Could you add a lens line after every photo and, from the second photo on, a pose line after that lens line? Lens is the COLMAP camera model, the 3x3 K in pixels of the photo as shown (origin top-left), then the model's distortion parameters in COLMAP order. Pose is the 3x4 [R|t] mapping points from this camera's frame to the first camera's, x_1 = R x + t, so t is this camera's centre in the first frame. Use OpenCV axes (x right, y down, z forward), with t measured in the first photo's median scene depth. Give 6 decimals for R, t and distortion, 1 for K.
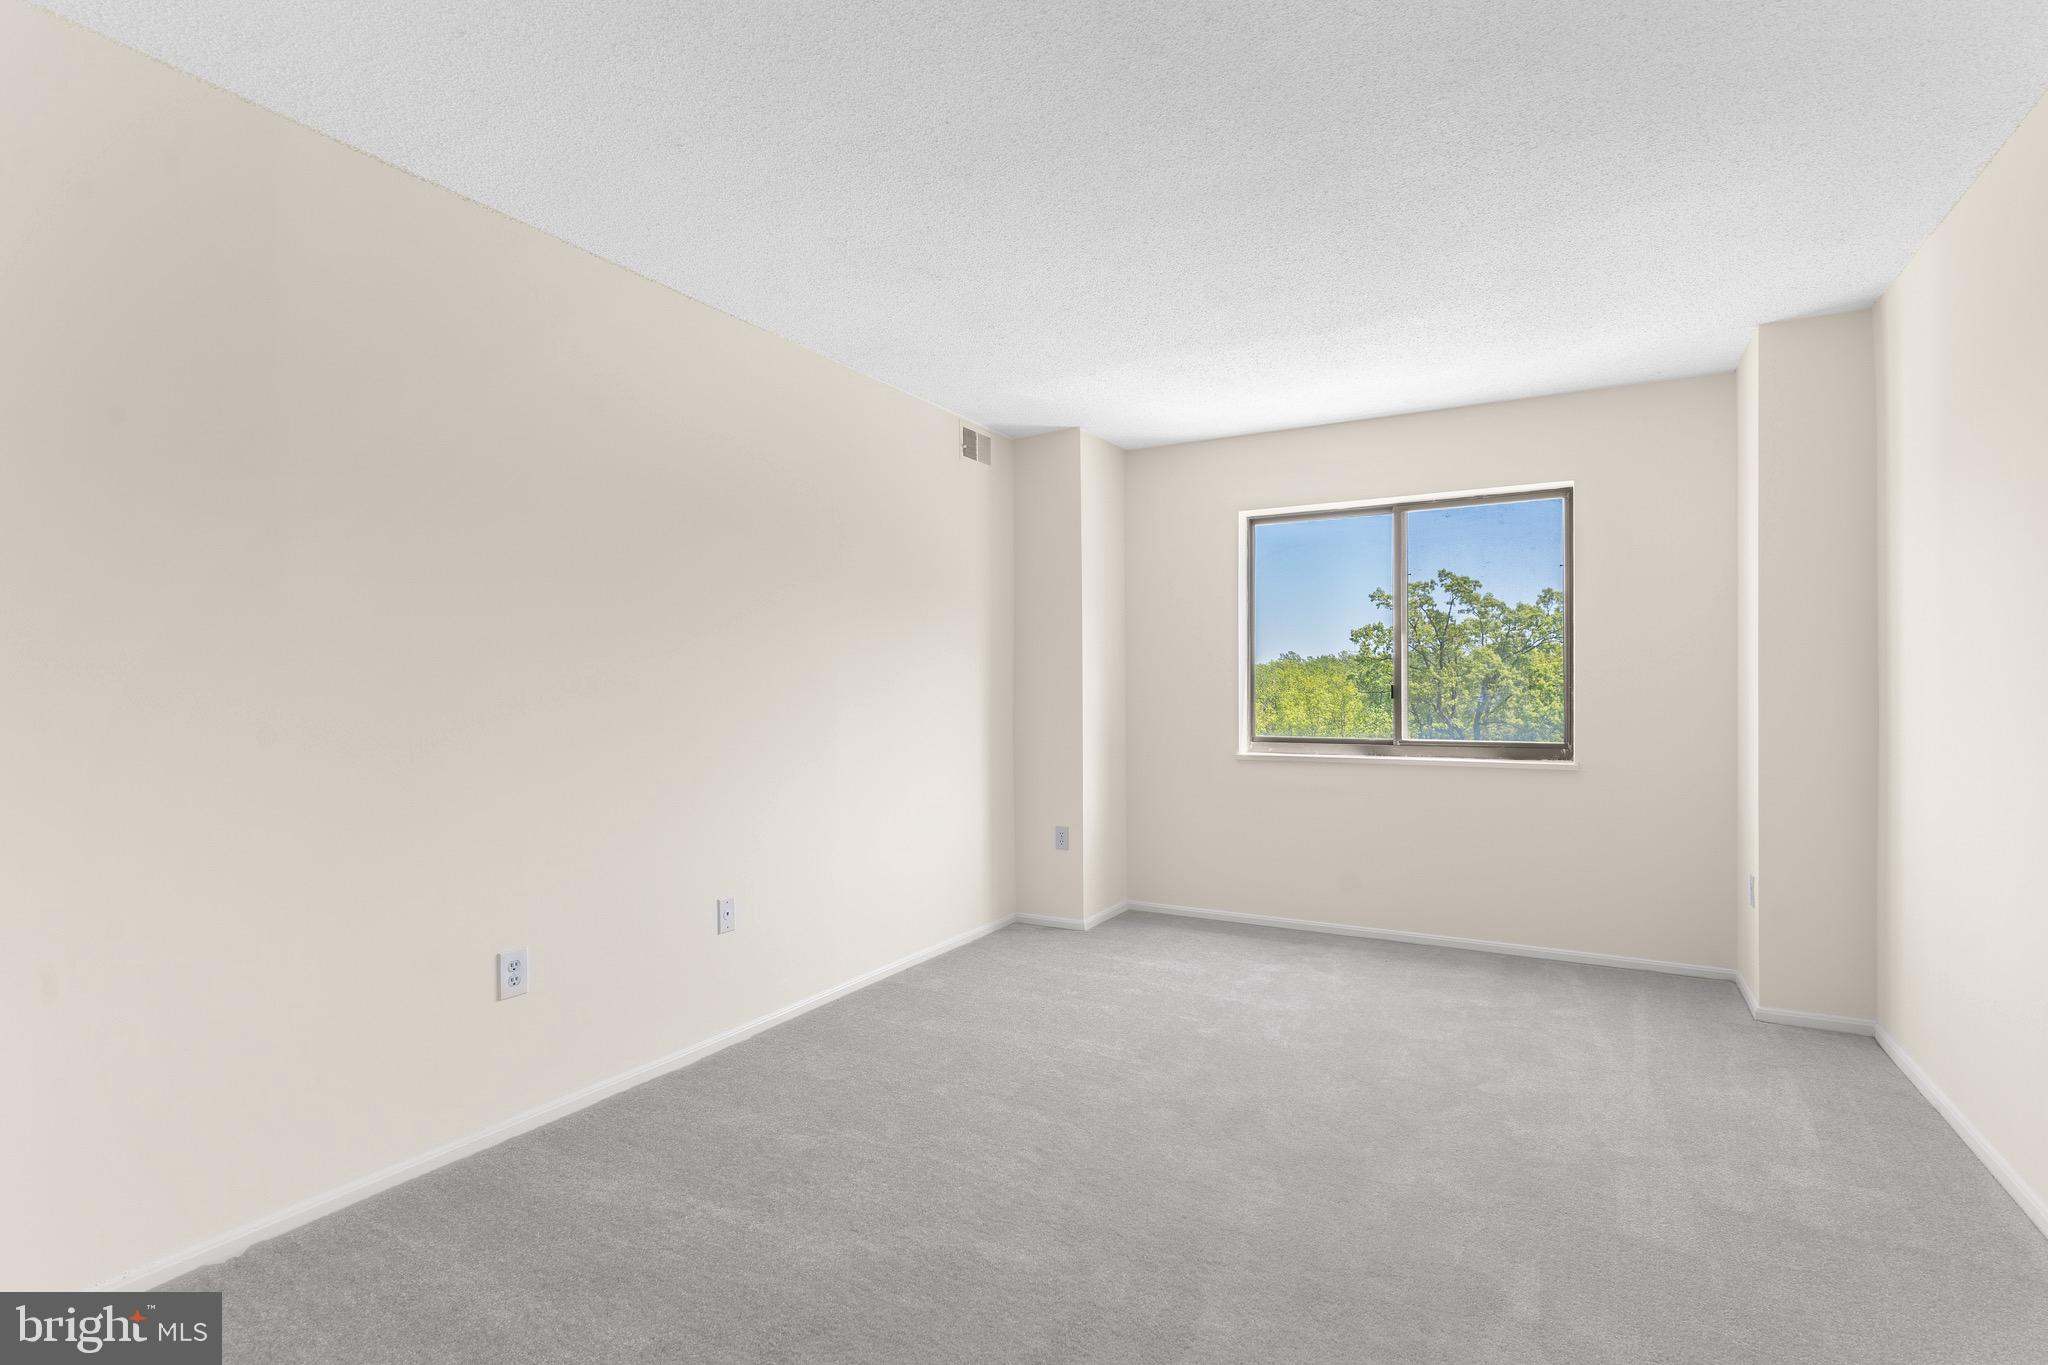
lens RADIAL K [[951.4, 0, 1025.0], [0, 951.4, 691.4], [0, 0, 1]] dist [0.000366, -0.000028]
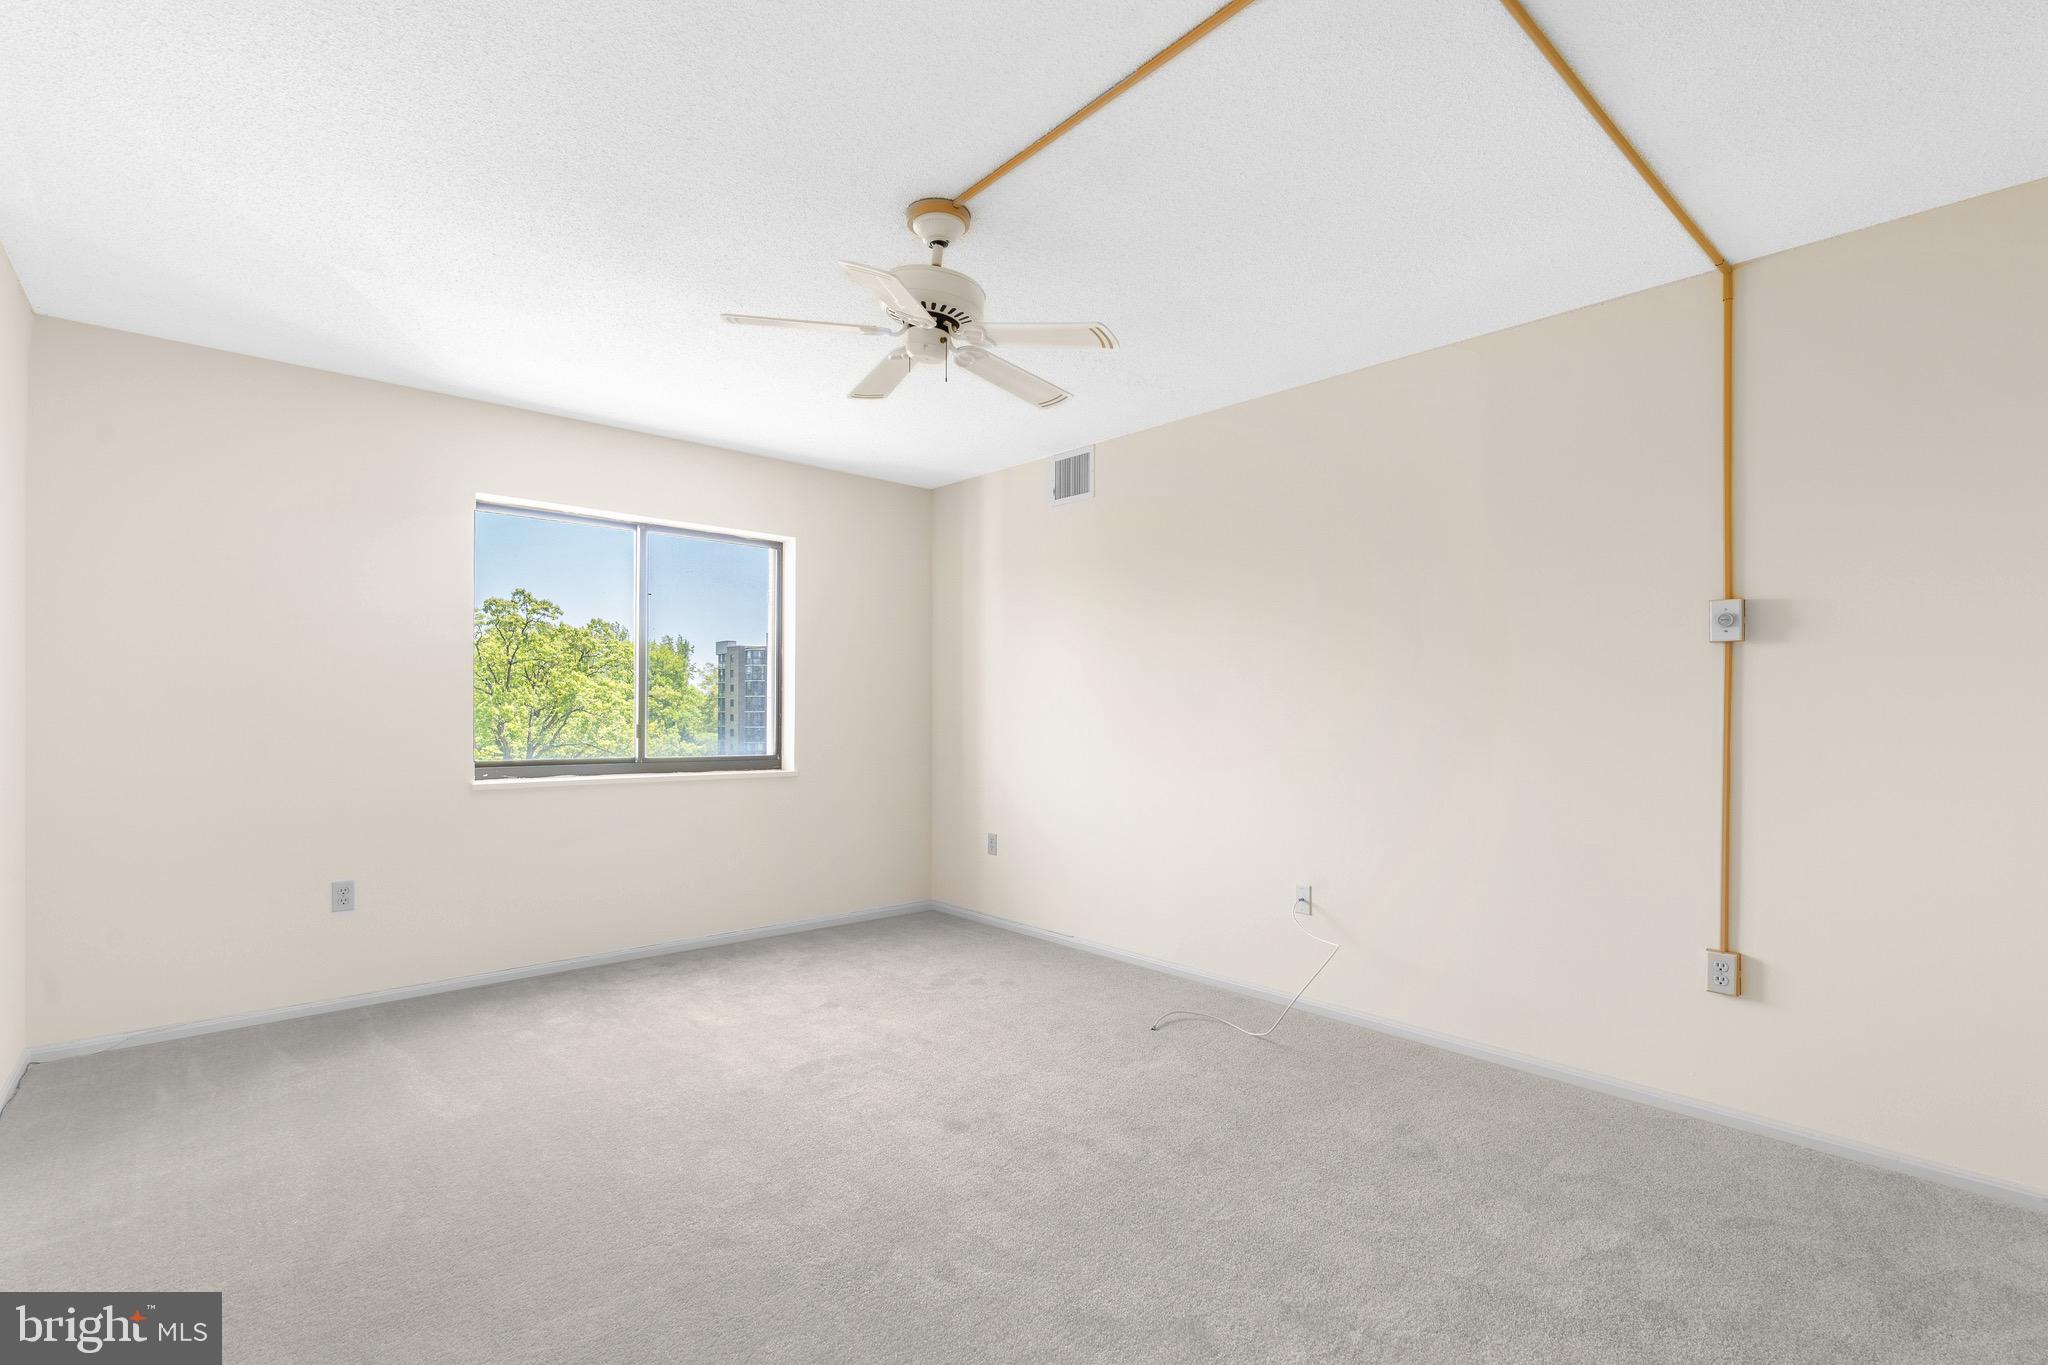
lens RADIAL K [[893.7, 0, 1119.4], [0, 893.7, 708.9], [0, 0, 1]] dist [-0.000148, 0.000008]
pose [[0.334875, 0.012777, 0.942176, -0.342506], [-0.003269, 0.999918, -0.012398, 0.009015], [-0.942257, 0.001072, 0.334889, 0.223242]]
